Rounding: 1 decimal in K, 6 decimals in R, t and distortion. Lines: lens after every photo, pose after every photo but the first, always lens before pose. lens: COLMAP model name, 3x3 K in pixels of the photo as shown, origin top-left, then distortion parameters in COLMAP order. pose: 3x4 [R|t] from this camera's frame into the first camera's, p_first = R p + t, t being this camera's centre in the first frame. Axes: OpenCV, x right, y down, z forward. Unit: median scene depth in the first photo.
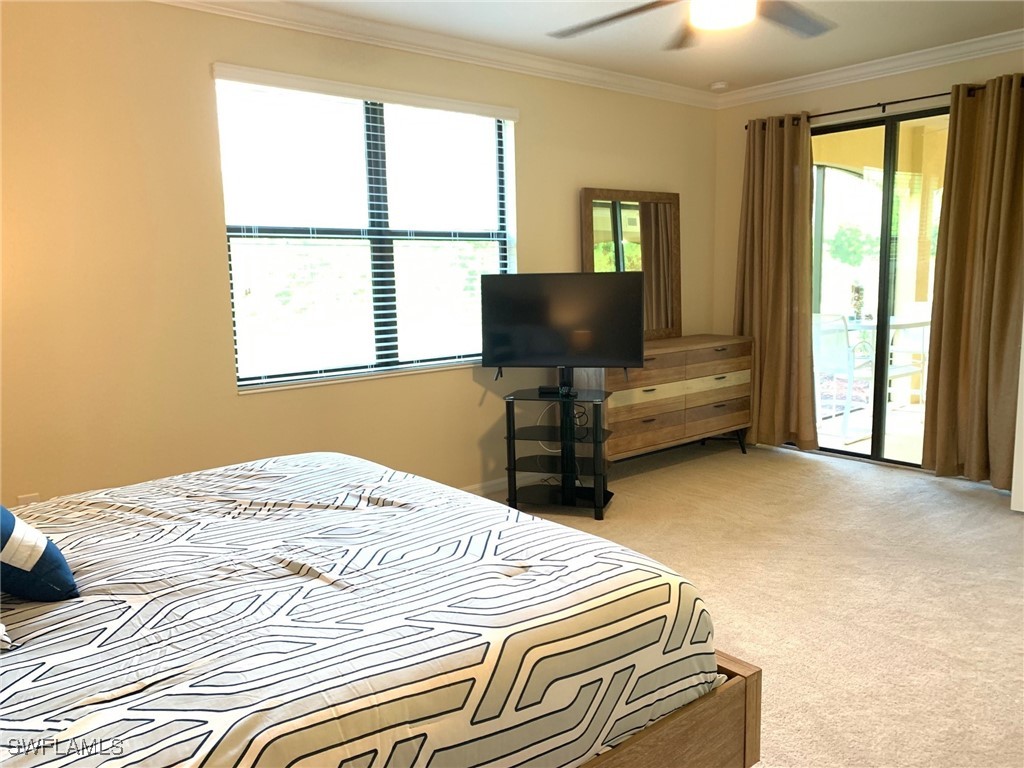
lens RADIAL K [[805.7, 0, 512.0], [0, 805.7, 384.0], [0, 0, 1]] dist [0.074158, -0.000572]
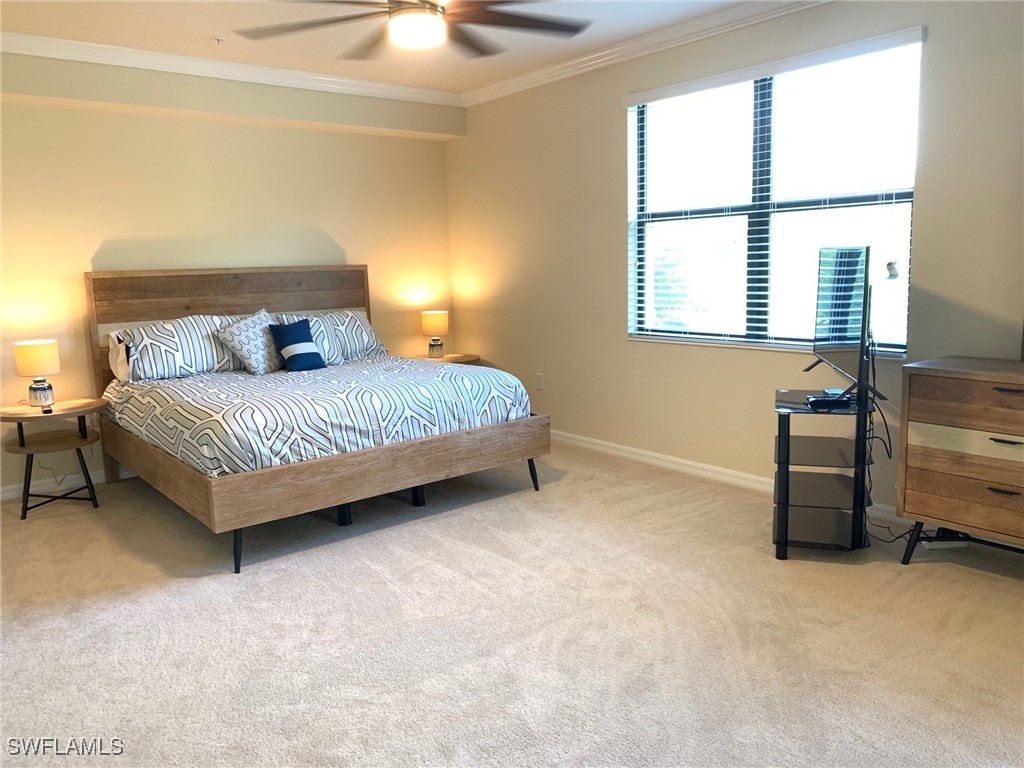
lens RADIAL K [[777.0, 0, 508.2], [0, 777.0, 376.9], [0, 0, 1]] dist [0.008228, 0.003027]
pose [[-0.026575, 0.172286, -0.984688, 0.837482], [-0.103542, 0.979264, 0.174132, -0.114787], [0.994270, 0.106584, -0.008185, 0.713147]]
